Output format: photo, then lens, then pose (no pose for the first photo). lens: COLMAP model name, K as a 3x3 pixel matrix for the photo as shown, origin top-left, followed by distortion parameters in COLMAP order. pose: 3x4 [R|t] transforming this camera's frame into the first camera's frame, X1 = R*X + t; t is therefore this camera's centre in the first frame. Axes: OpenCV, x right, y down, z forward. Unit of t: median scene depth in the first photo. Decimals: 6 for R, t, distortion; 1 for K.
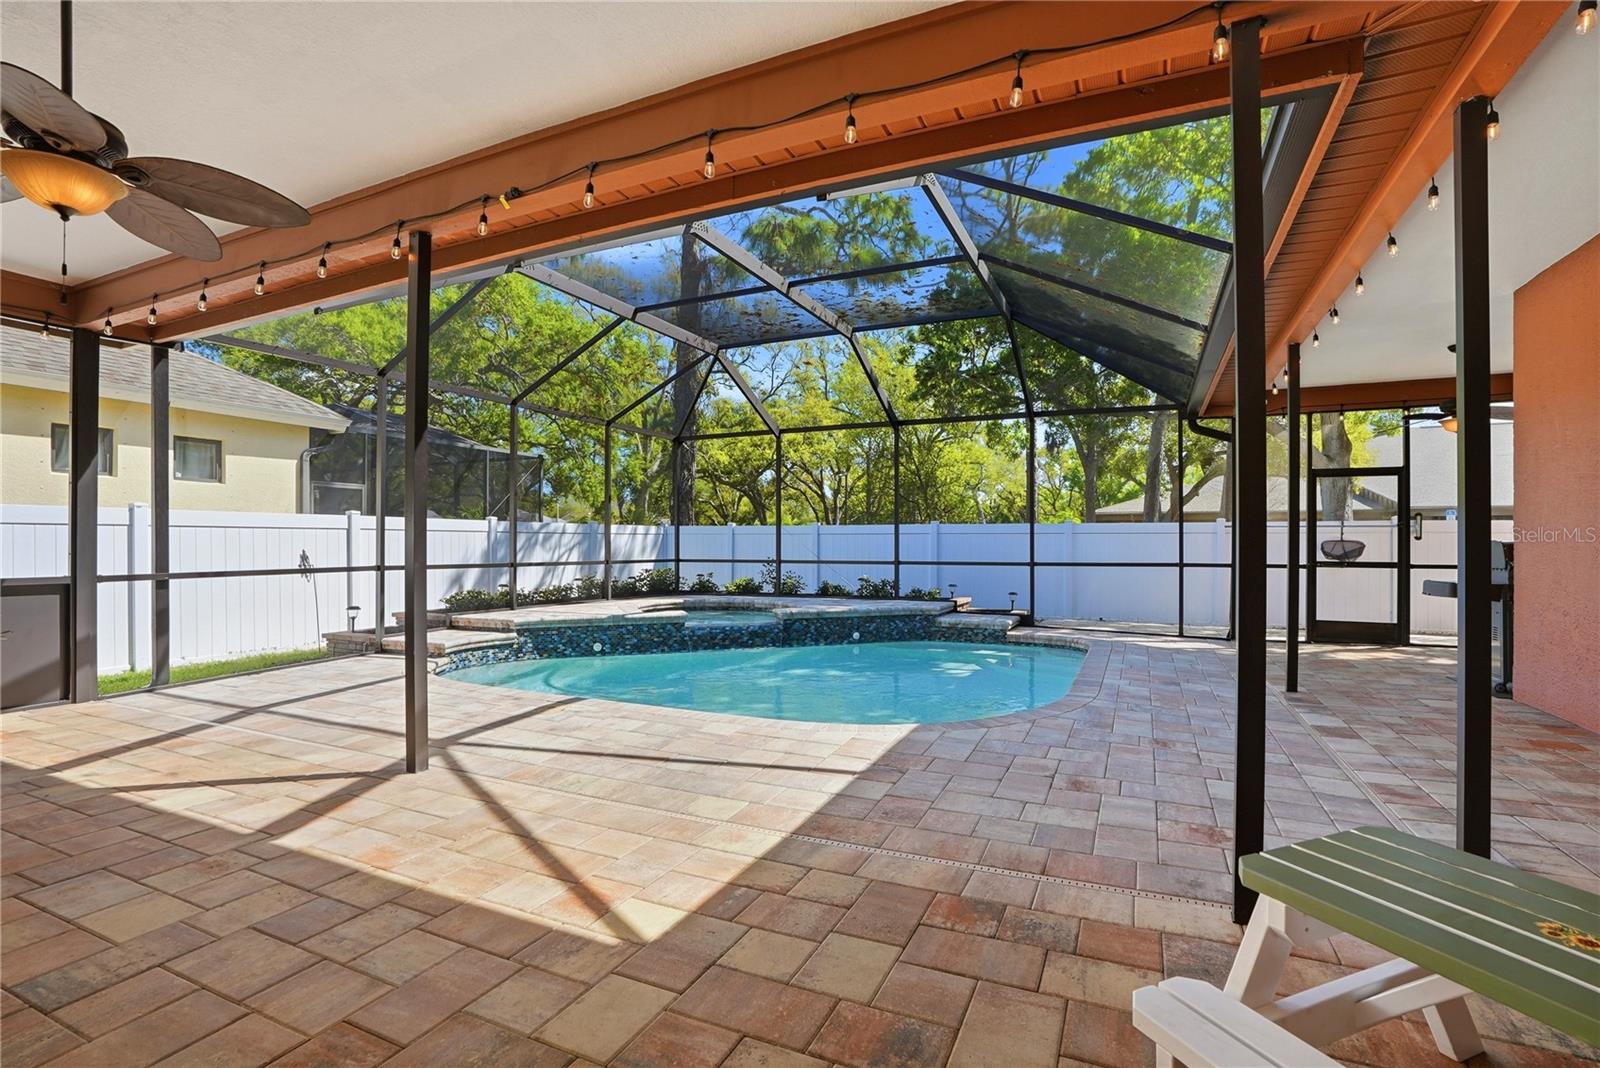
lens RADIAL K [[760.6, 0, 803.0], [0, 760.6, 540.4], [0, 0, 1]] dist [-0.027929, 0.001197]
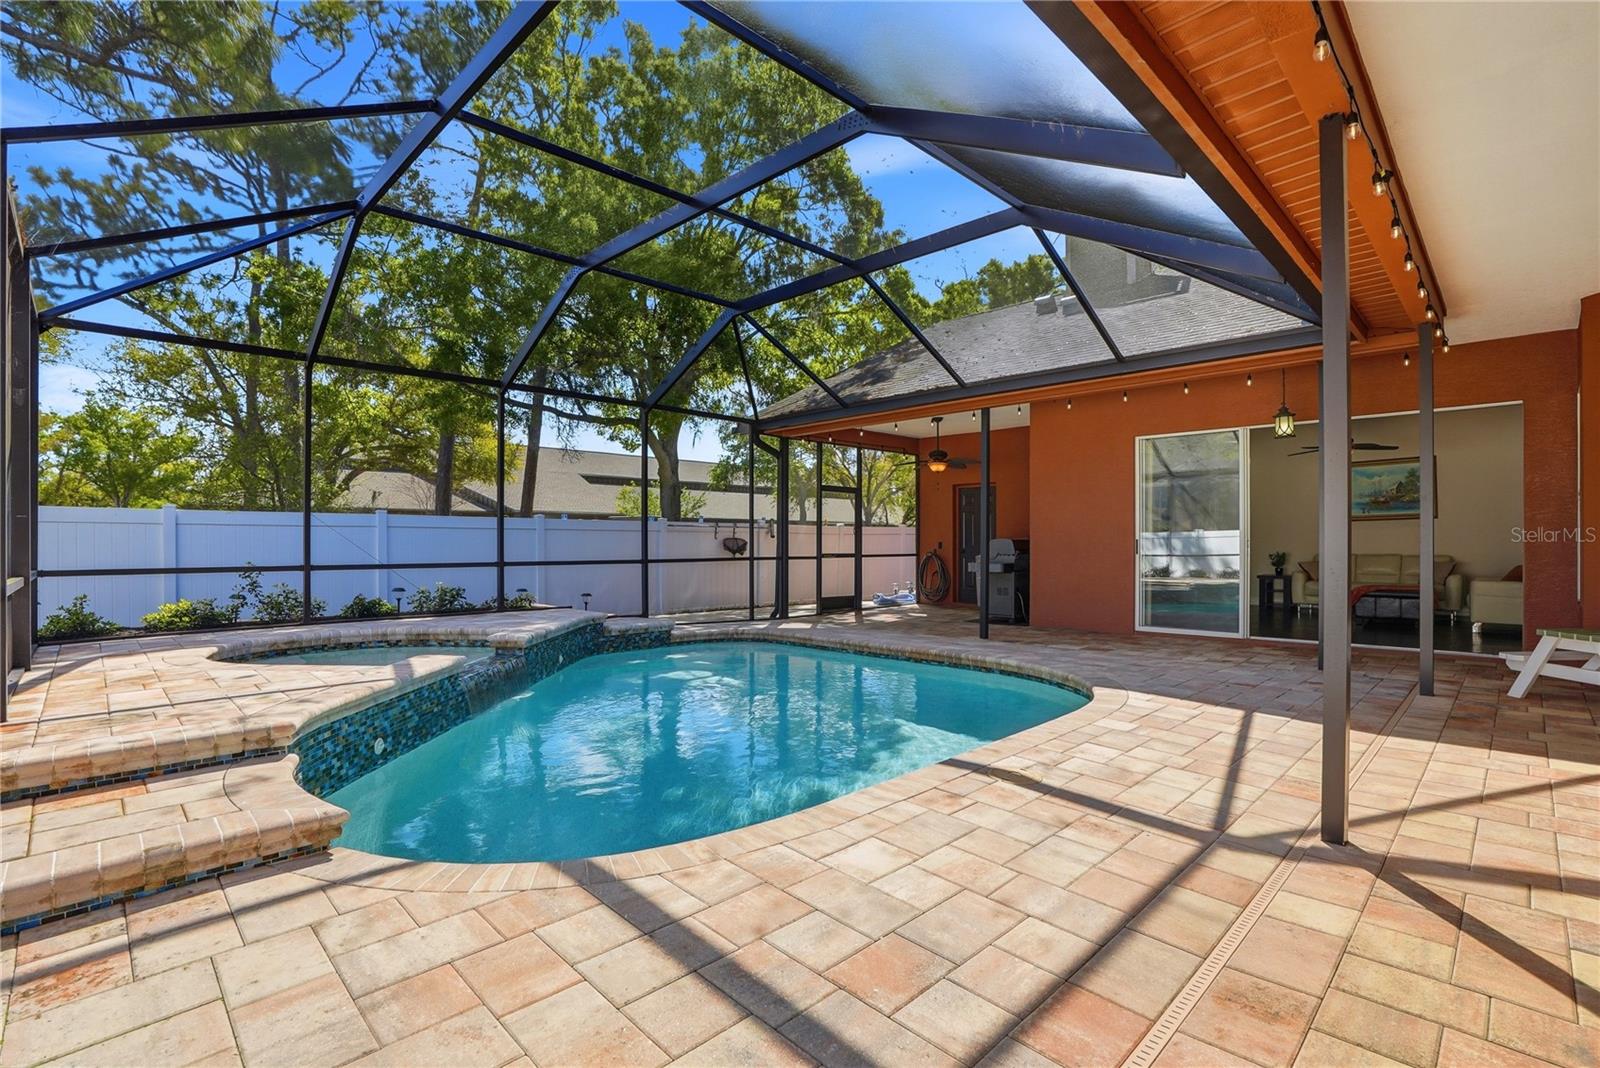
lens RADIAL K [[760.6, 0, 809.9], [0, 760.6, 537.2], [0, 0, 1]] dist [-0.027929, 0.001197]
pose [[0.342523, 0.011108, 0.939444, -0.554331], [-0.001582, 0.999936, -0.011247, 0.012493], [-0.939508, 0.002366, 0.342518, 0.508519]]
